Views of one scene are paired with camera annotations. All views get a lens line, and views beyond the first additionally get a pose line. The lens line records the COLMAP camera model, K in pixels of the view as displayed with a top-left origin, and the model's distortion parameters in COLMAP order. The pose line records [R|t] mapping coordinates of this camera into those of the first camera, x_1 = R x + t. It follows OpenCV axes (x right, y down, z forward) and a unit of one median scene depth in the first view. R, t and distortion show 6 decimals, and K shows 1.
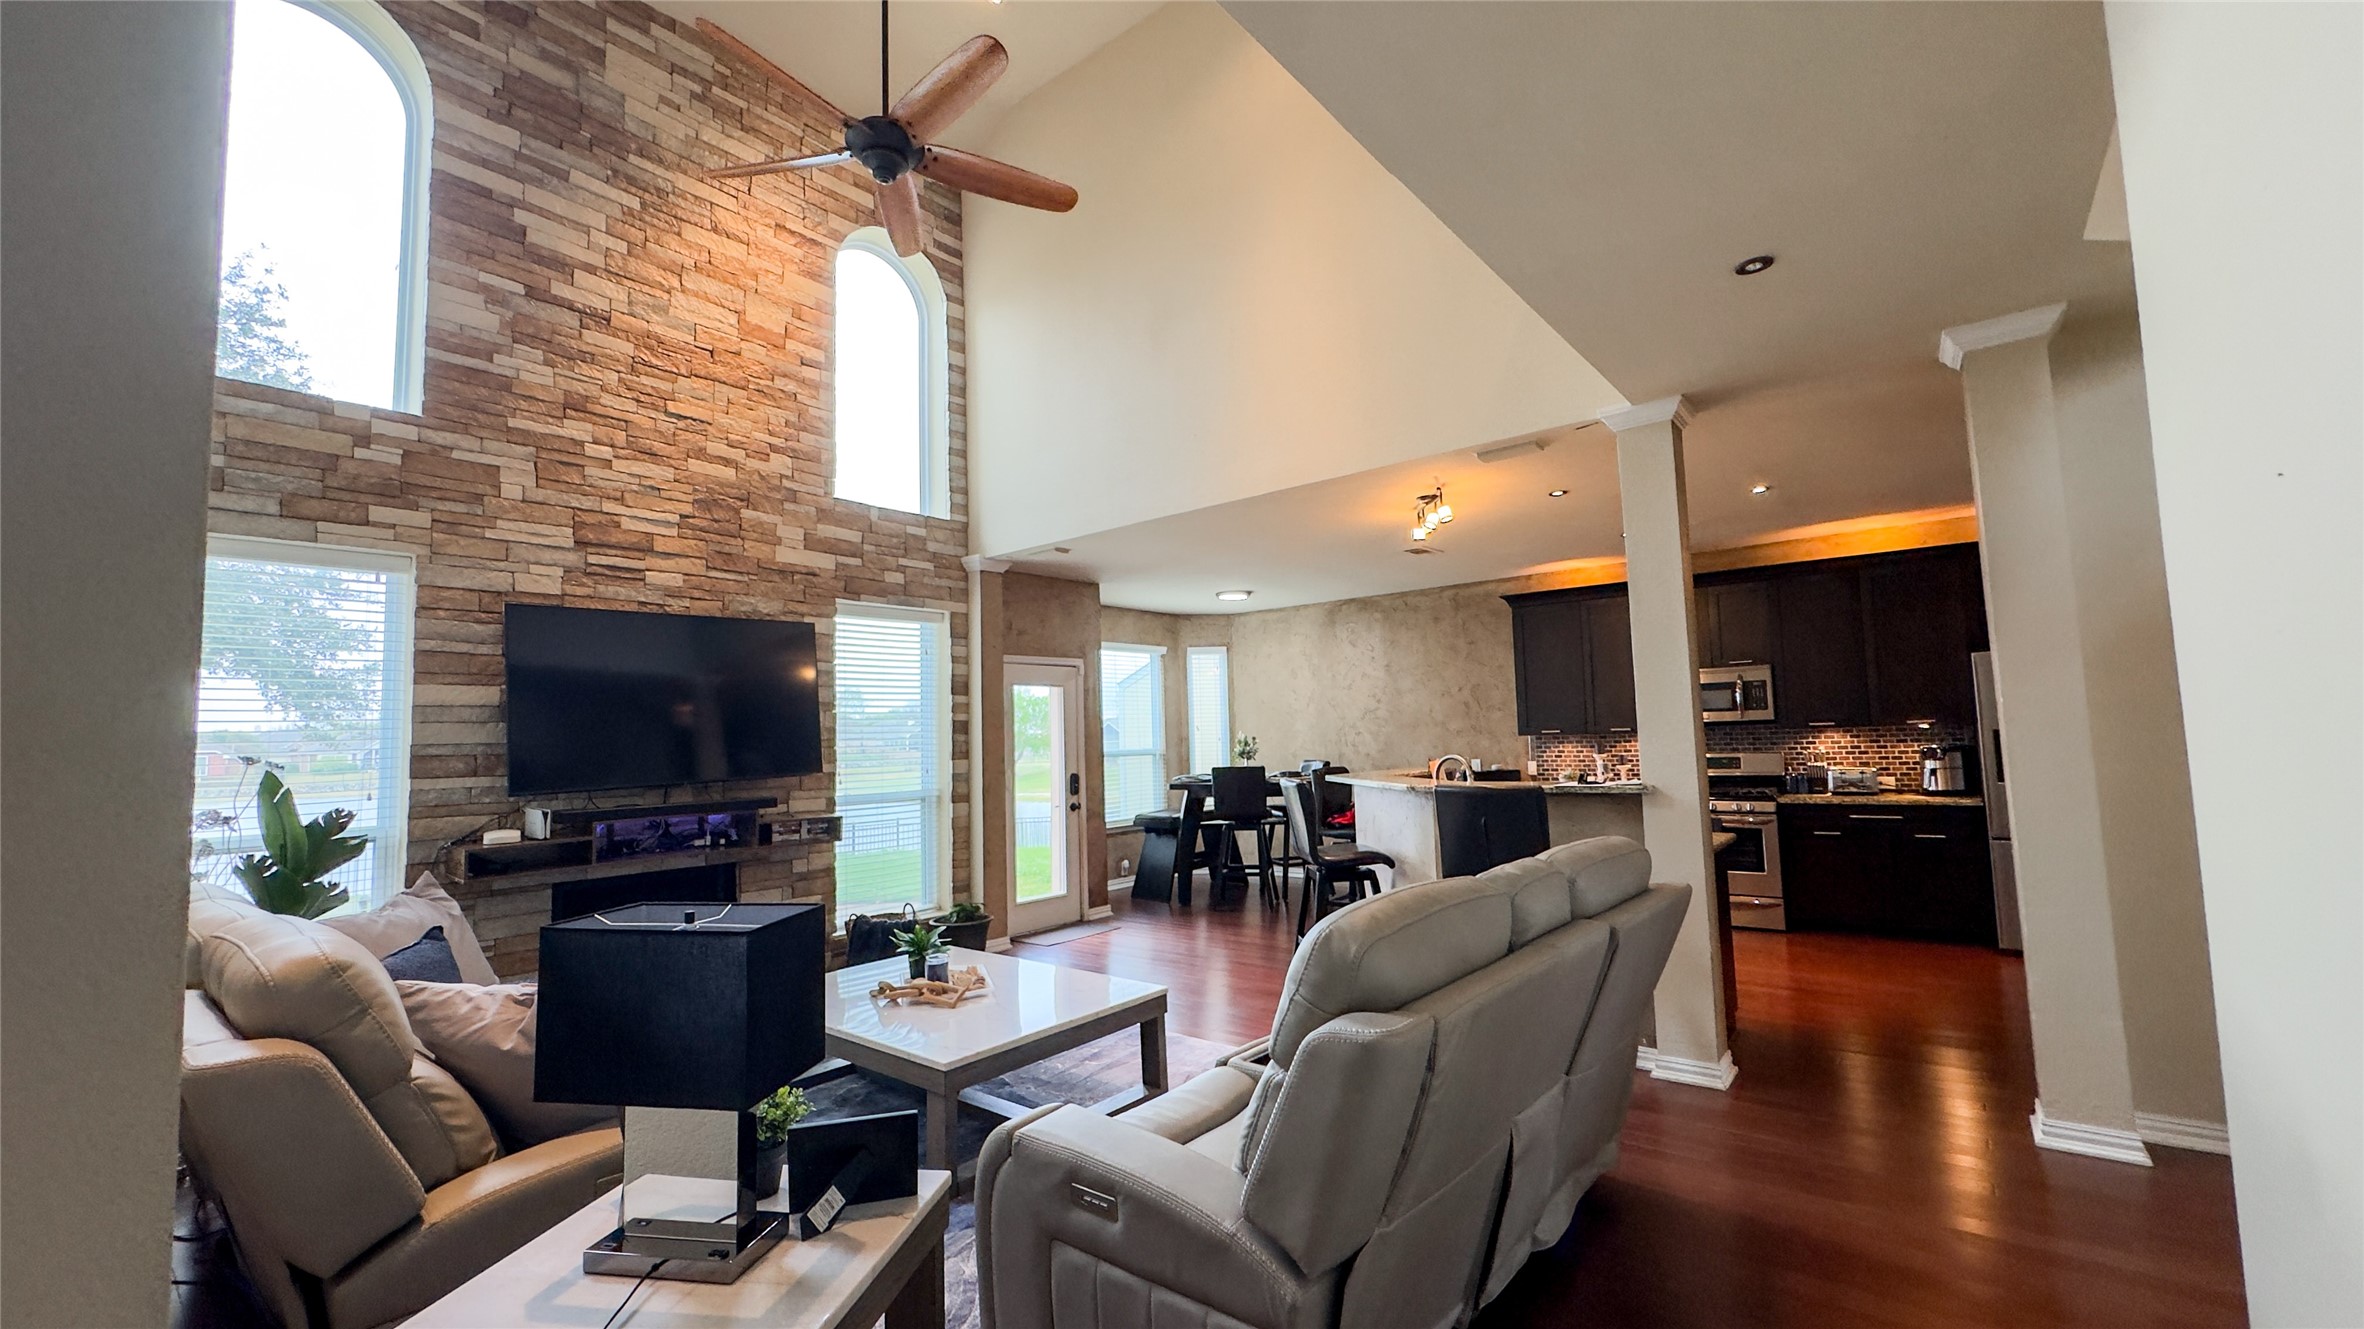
lens RADIAL K [[937.2, 0, 1174.4], [0, 937.2, 661.8], [0, 0, 1]] dist [-0.004702, -0.000029]
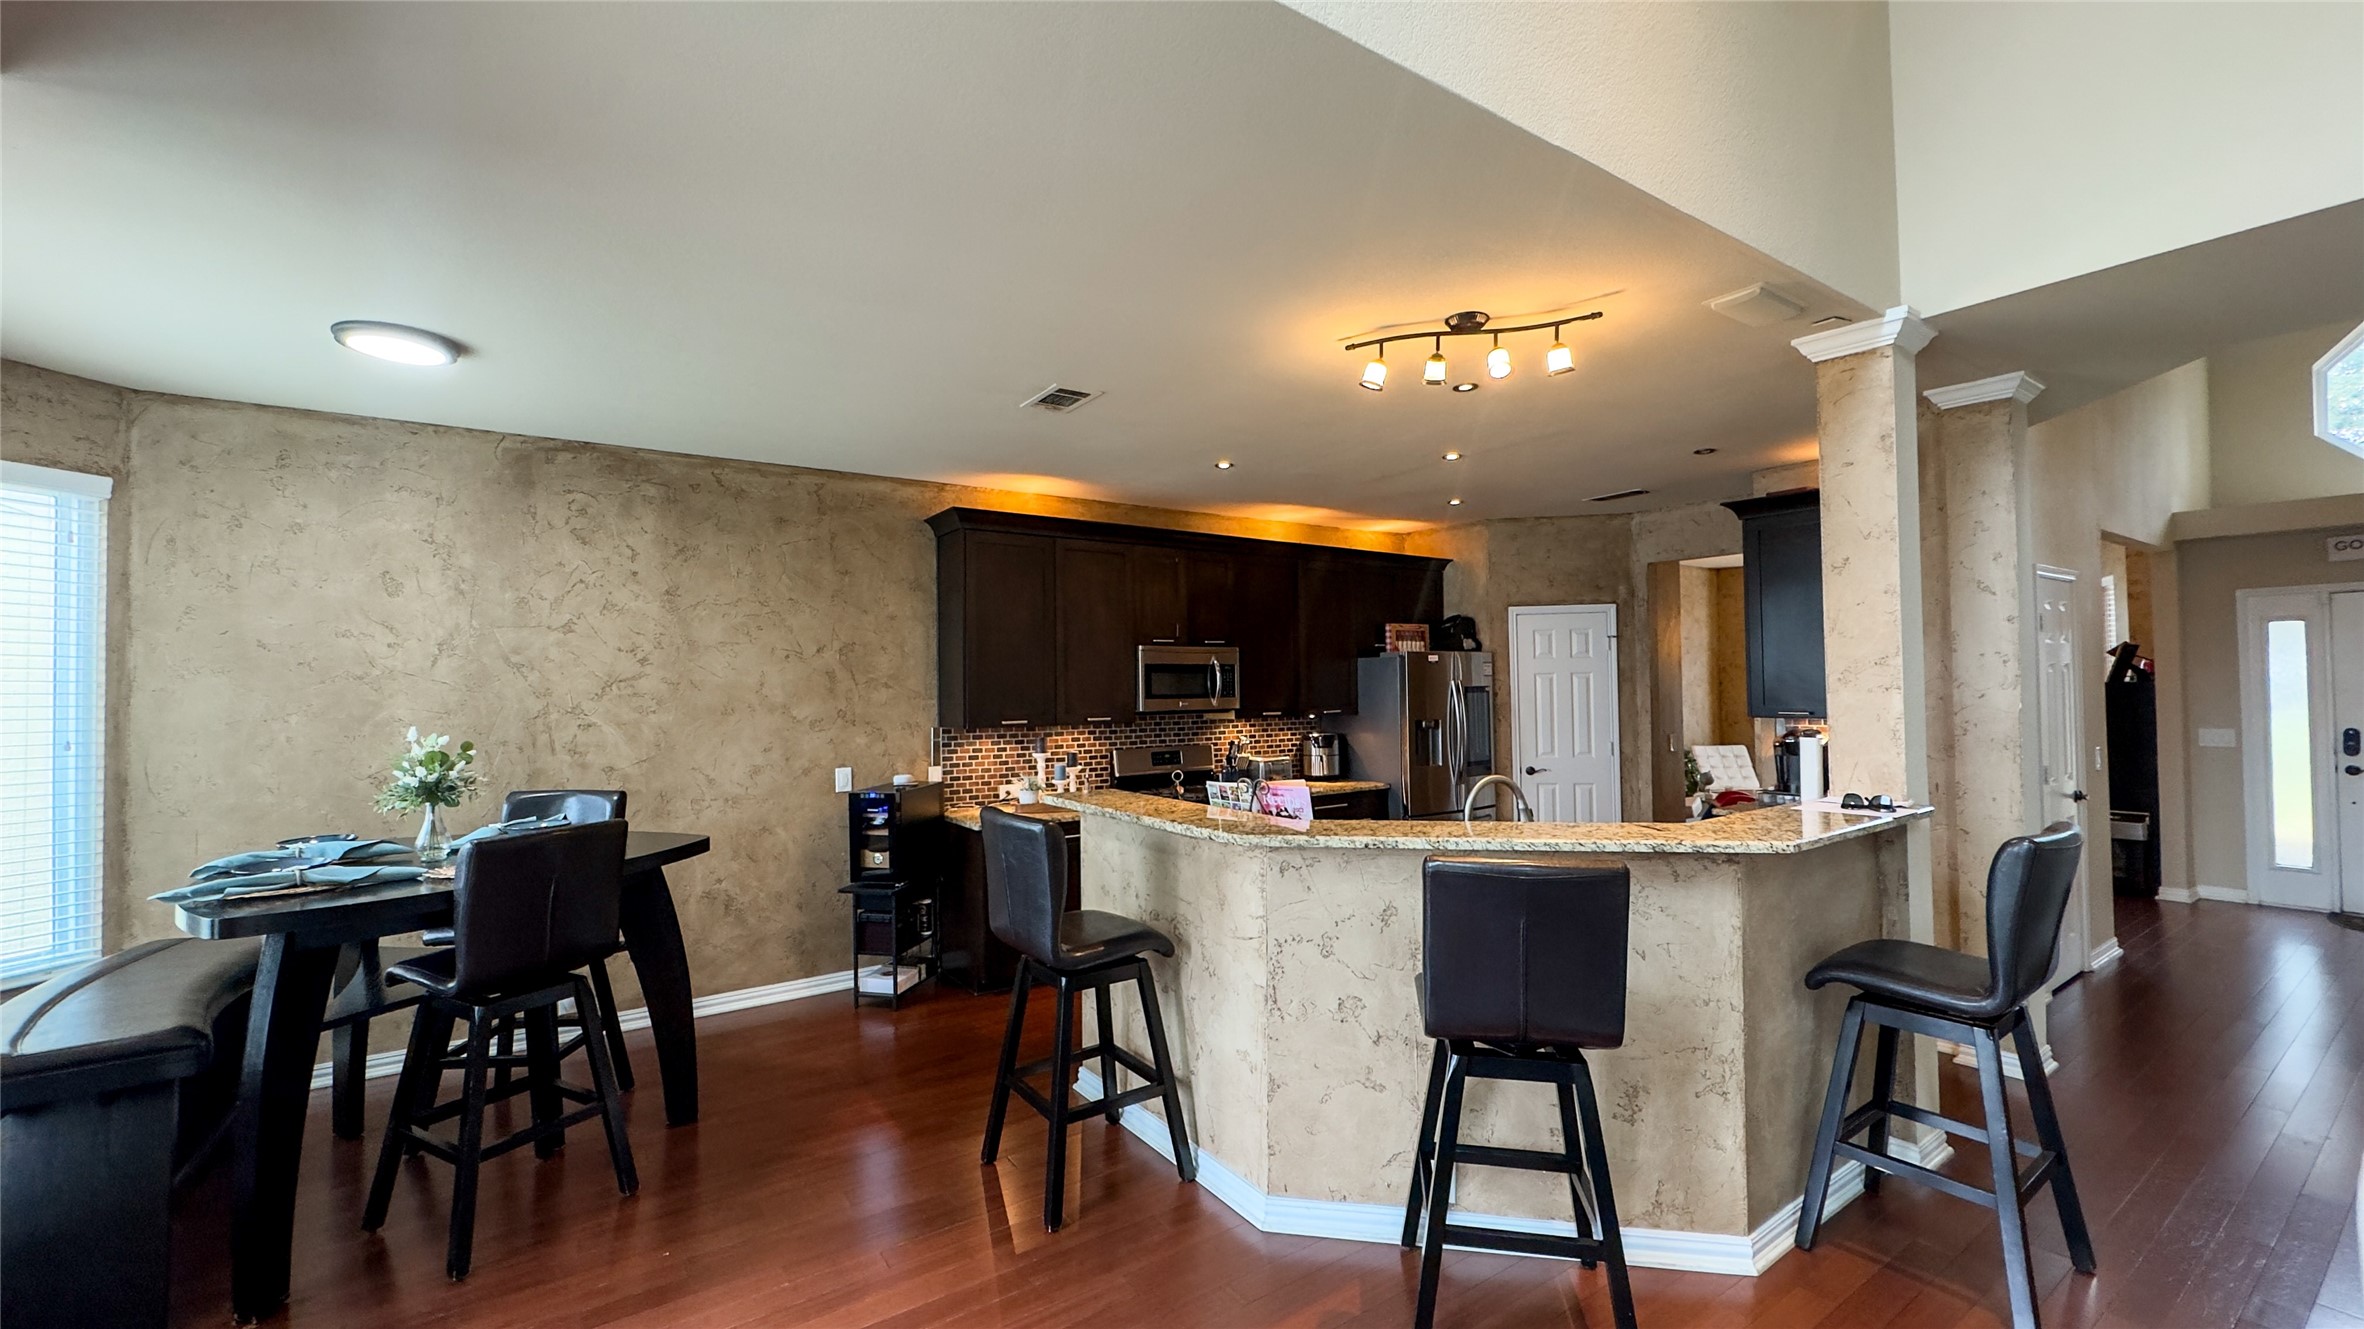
lens RADIAL K [[937.2, 0, 1175.6], [0, 937.2, 668.4], [0, 0, 1]] dist [-0.004702, -0.000029]
pose [[0.273997, 0.044749, 0.960689, -0.190544], [-0.075064, 0.996865, -0.025025, 0.038463], [-0.958797, -0.065256, 0.276497, 0.615066]]
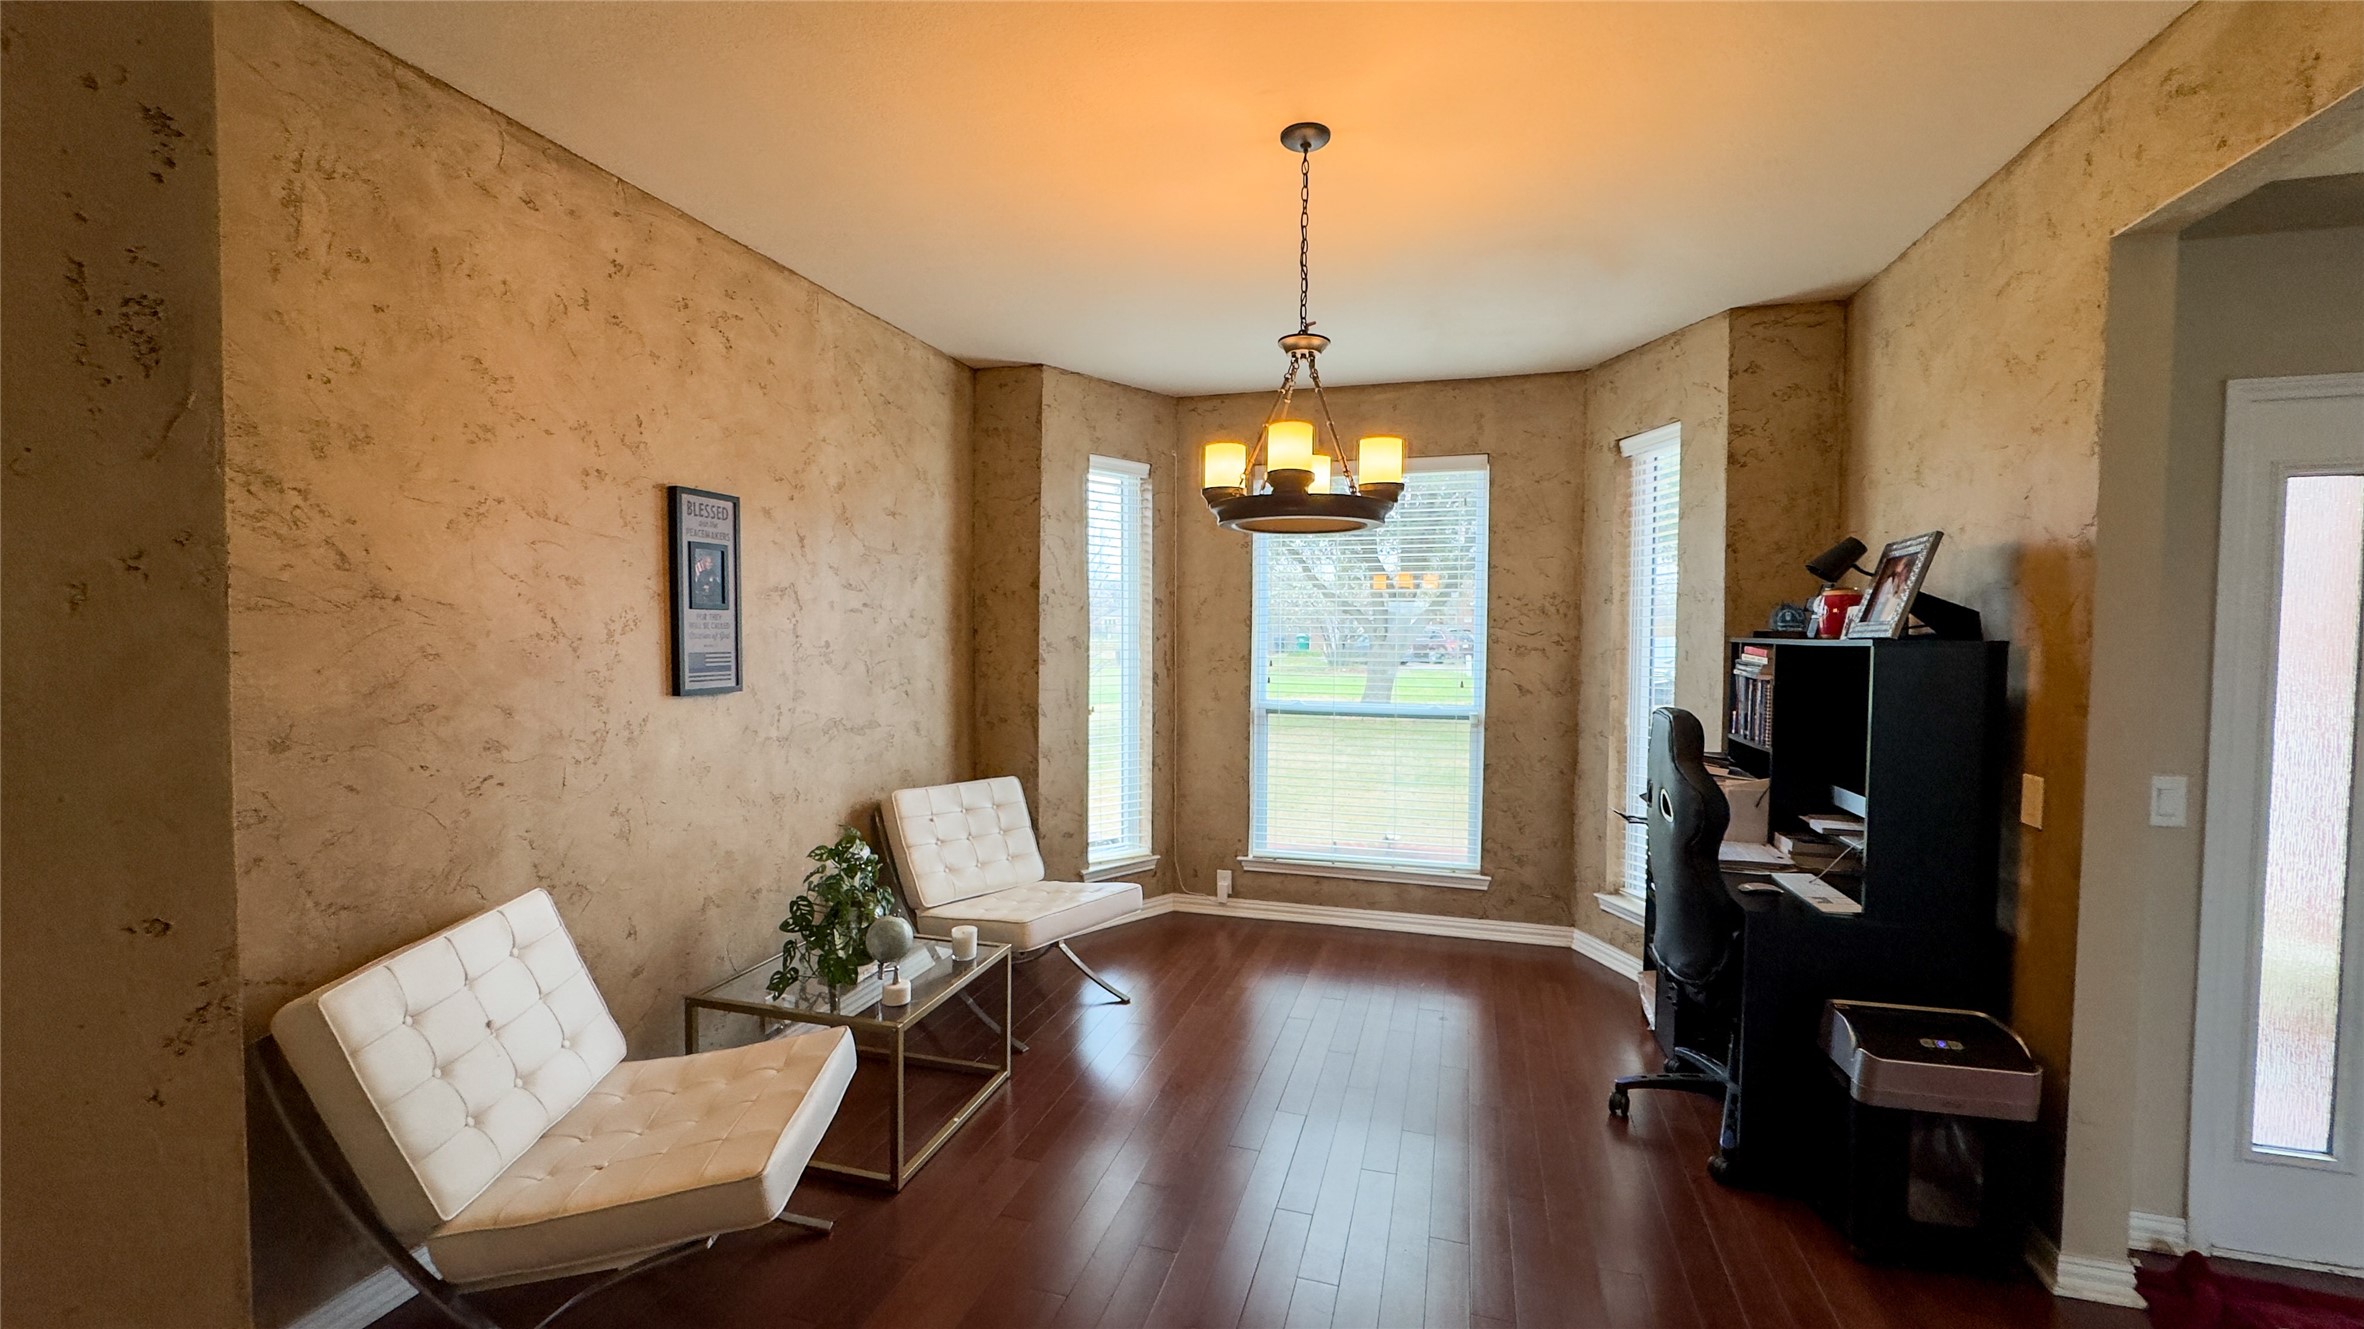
lens RADIAL K [[937.2, 0, 1187.1], [0, 937.2, 665.4], [0, 0, 1]] dist [-0.004702, -0.000029]
pose [[-0.407921, -0.002135, 0.913015, 0.576961], [-0.071572, 0.996995, -0.029646, 0.003547], [-0.910208, -0.077439, -0.406848, 0.393029]]
